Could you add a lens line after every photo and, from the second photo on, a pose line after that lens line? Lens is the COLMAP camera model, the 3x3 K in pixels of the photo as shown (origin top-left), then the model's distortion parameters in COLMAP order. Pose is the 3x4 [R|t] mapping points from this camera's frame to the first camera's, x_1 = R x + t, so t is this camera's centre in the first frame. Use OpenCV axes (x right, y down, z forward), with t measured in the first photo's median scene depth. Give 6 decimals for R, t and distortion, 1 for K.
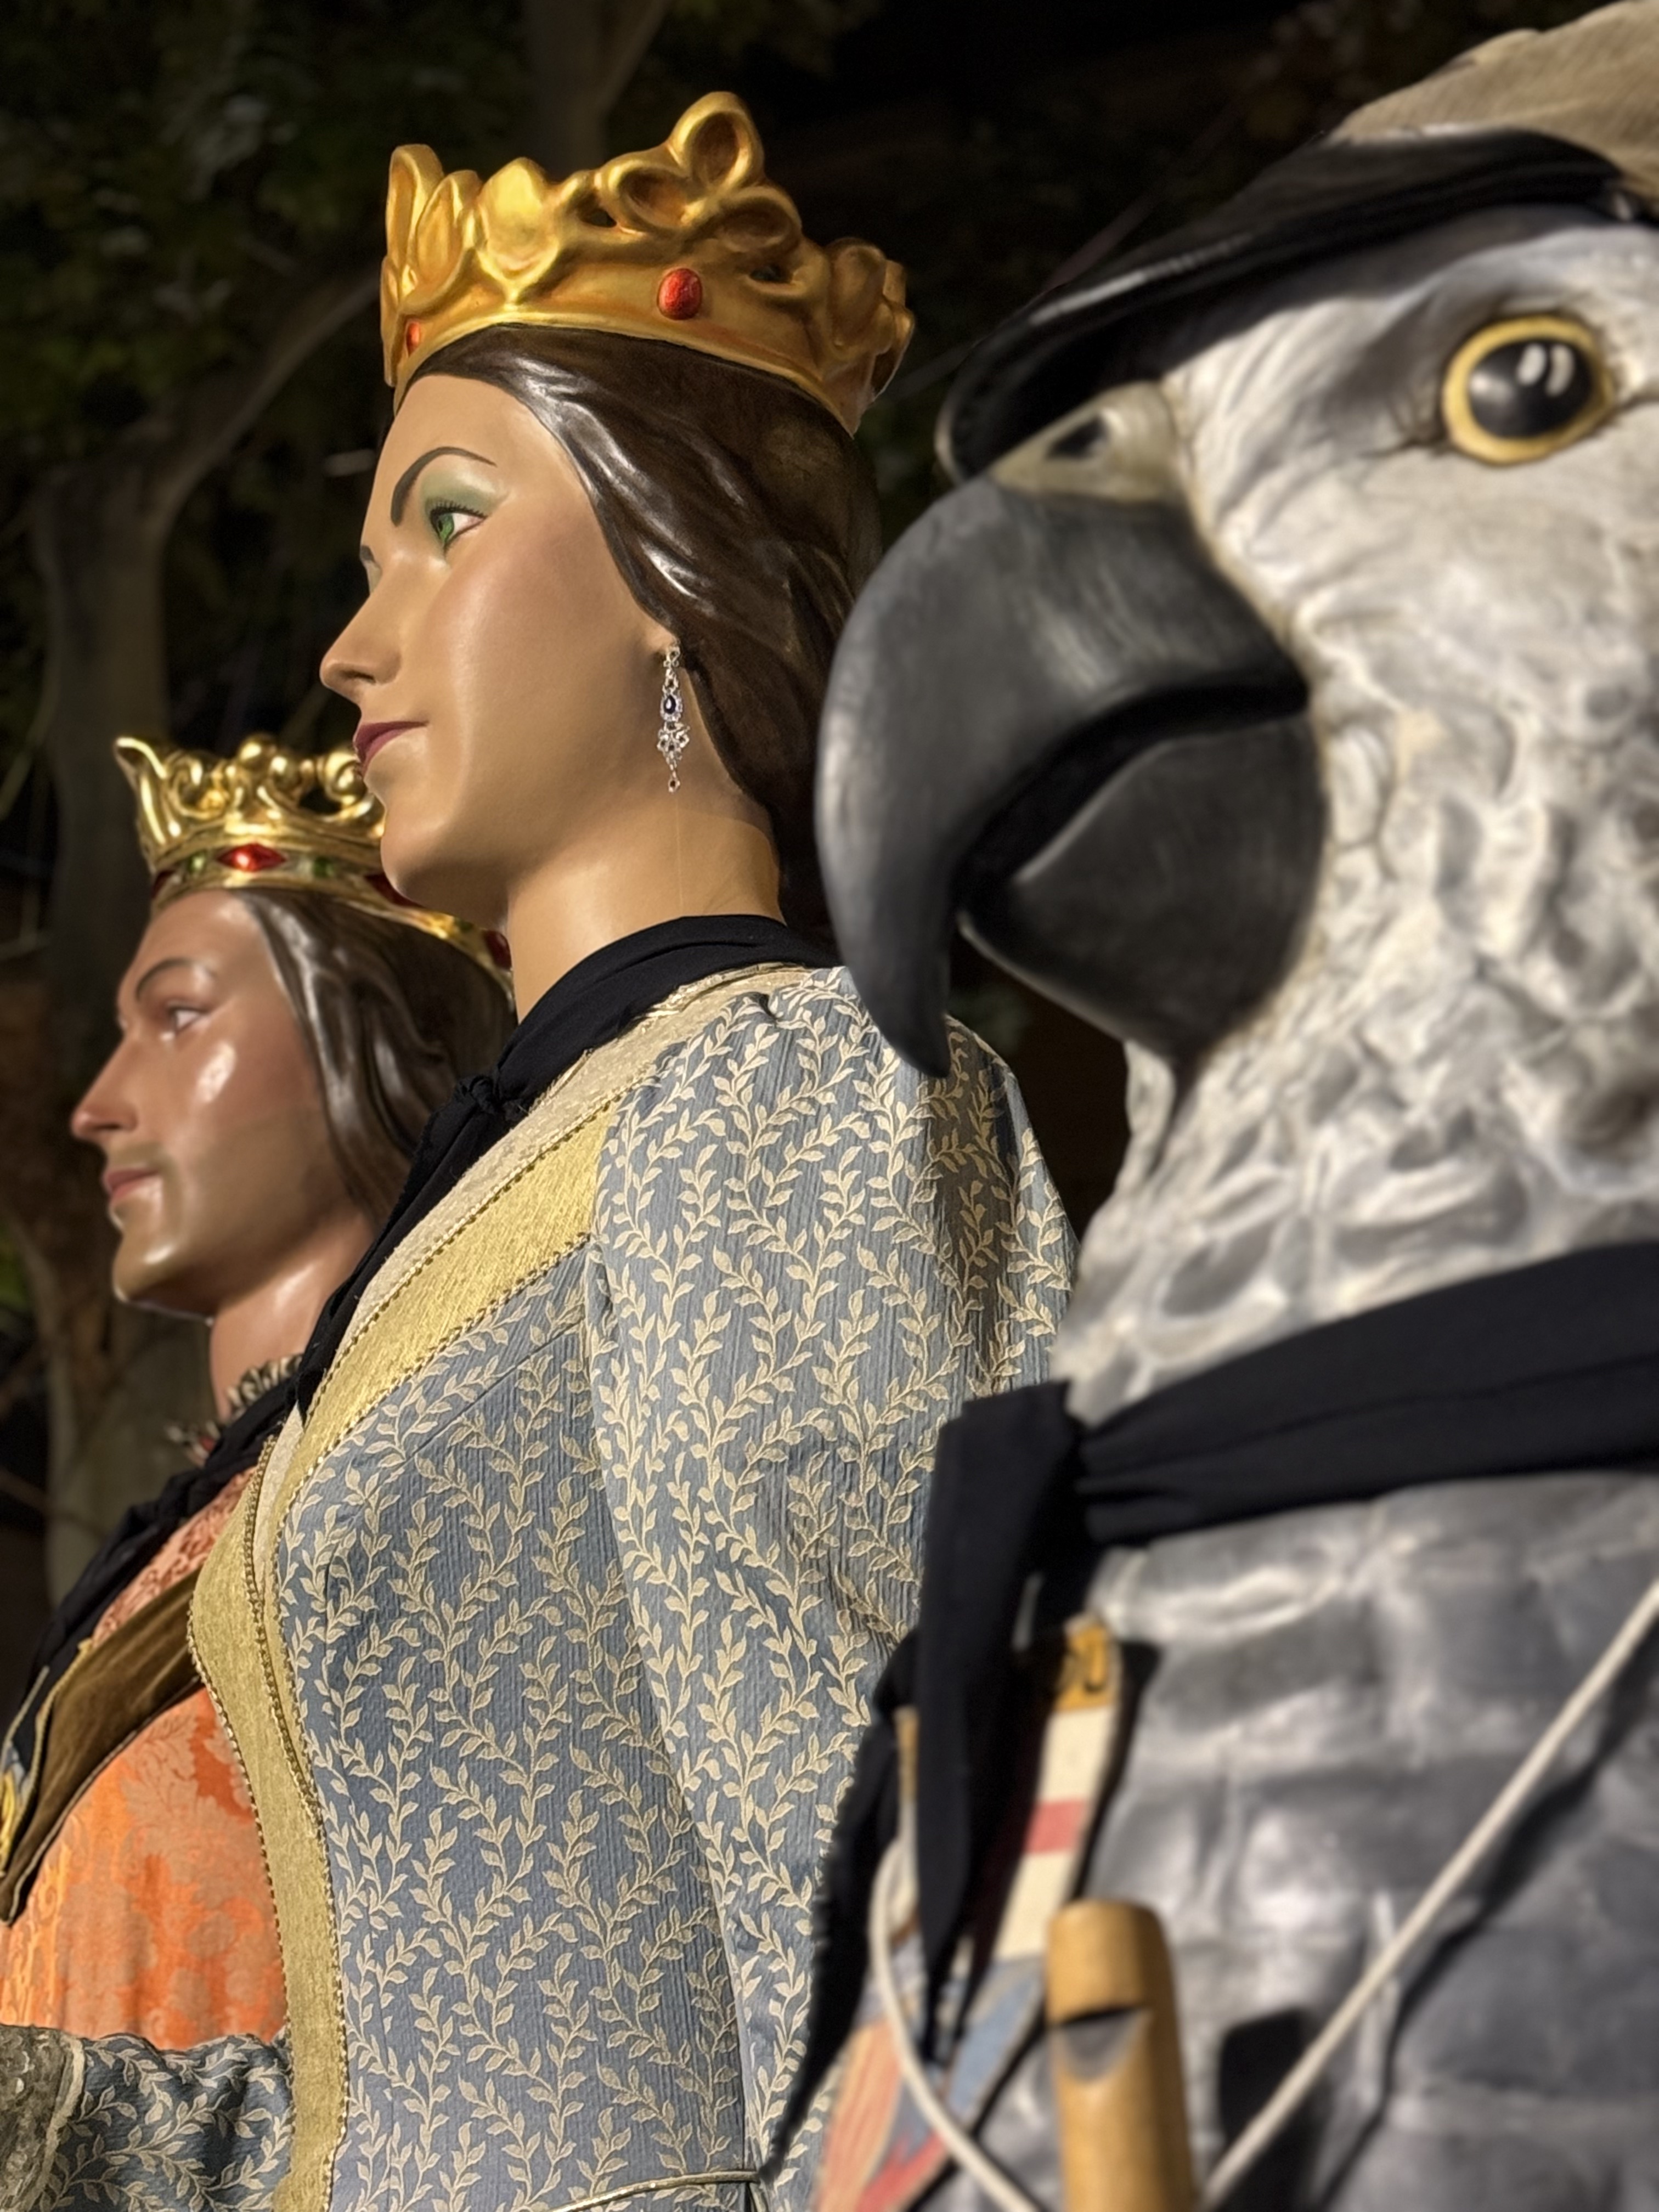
lens RADIAL K [[4783.9, 0, 830.1], [0, 4783.9, 1107.8], [0, 0, 1]] dist [0.160748, 0.000000]
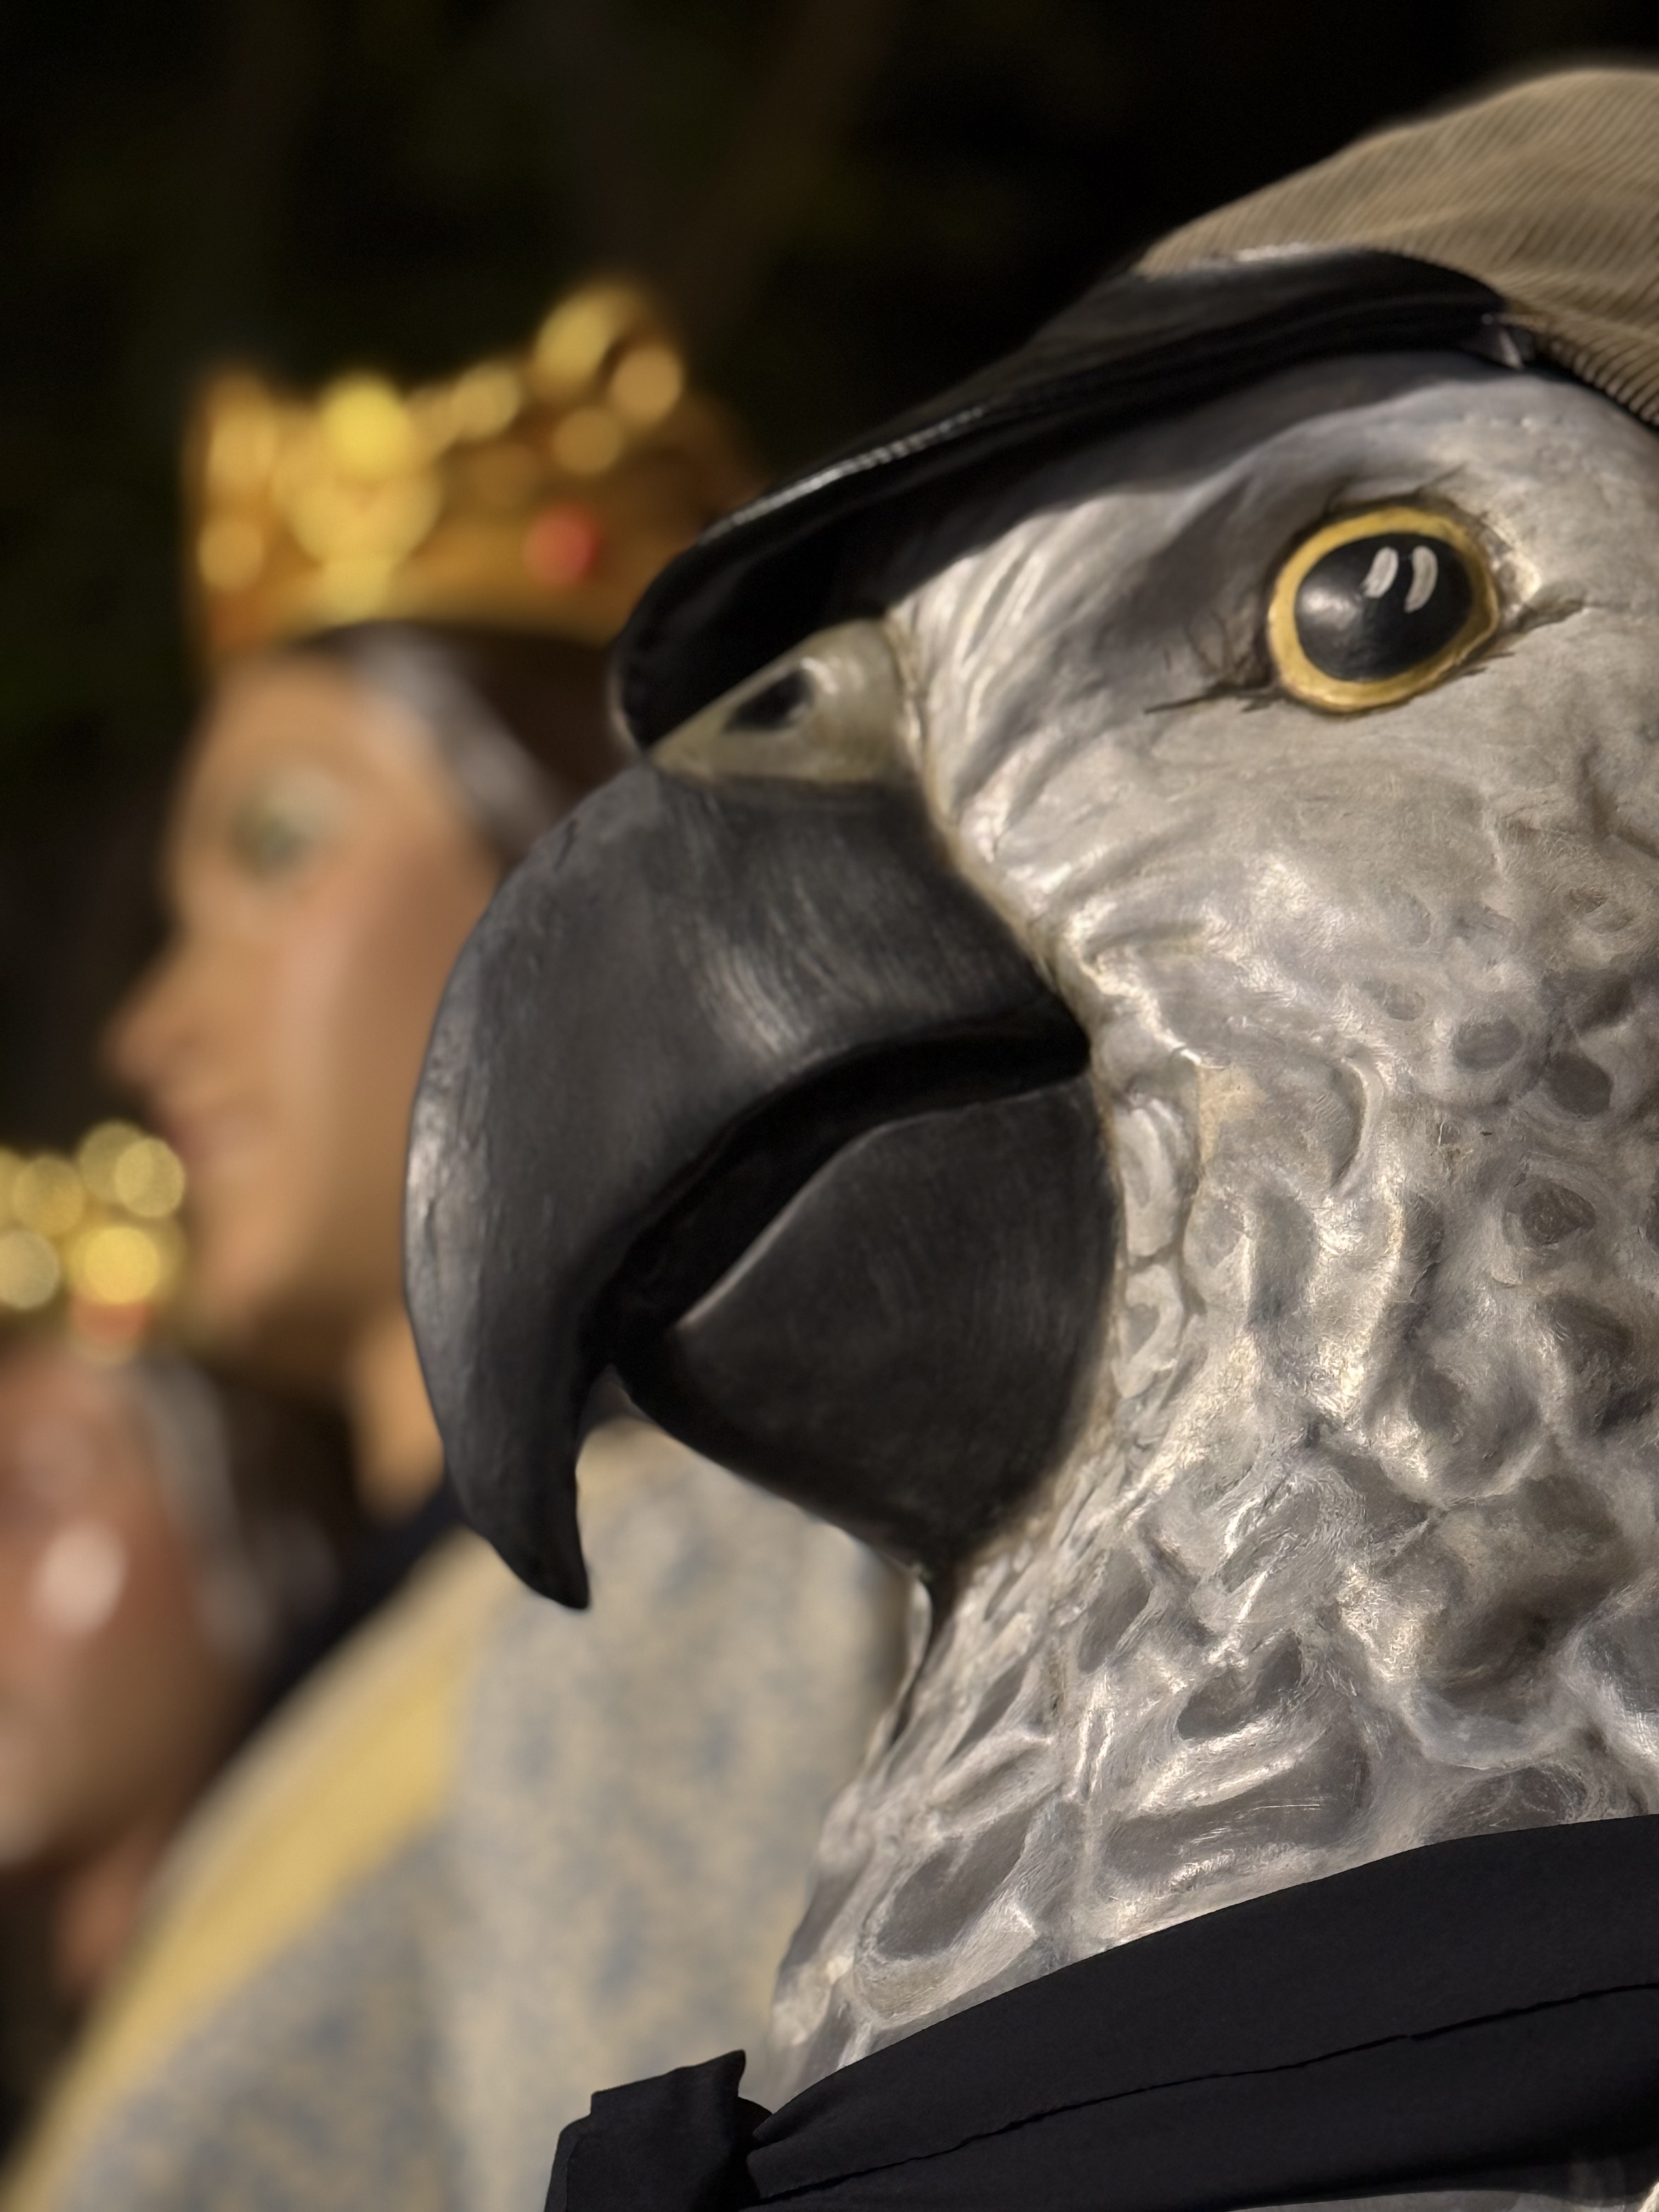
lens RADIAL K [[5901.6, 0, 829.1], [0, 5901.6, 1105.3], [0, 0, 1]] dist [0.086743, 0.000000]
pose [[0.997298, -0.038313, -0.062681, 0.116366], [0.033286, 0.996289, -0.079376, -0.010499], [0.065489, 0.077076, 0.994872, 0.139936]]
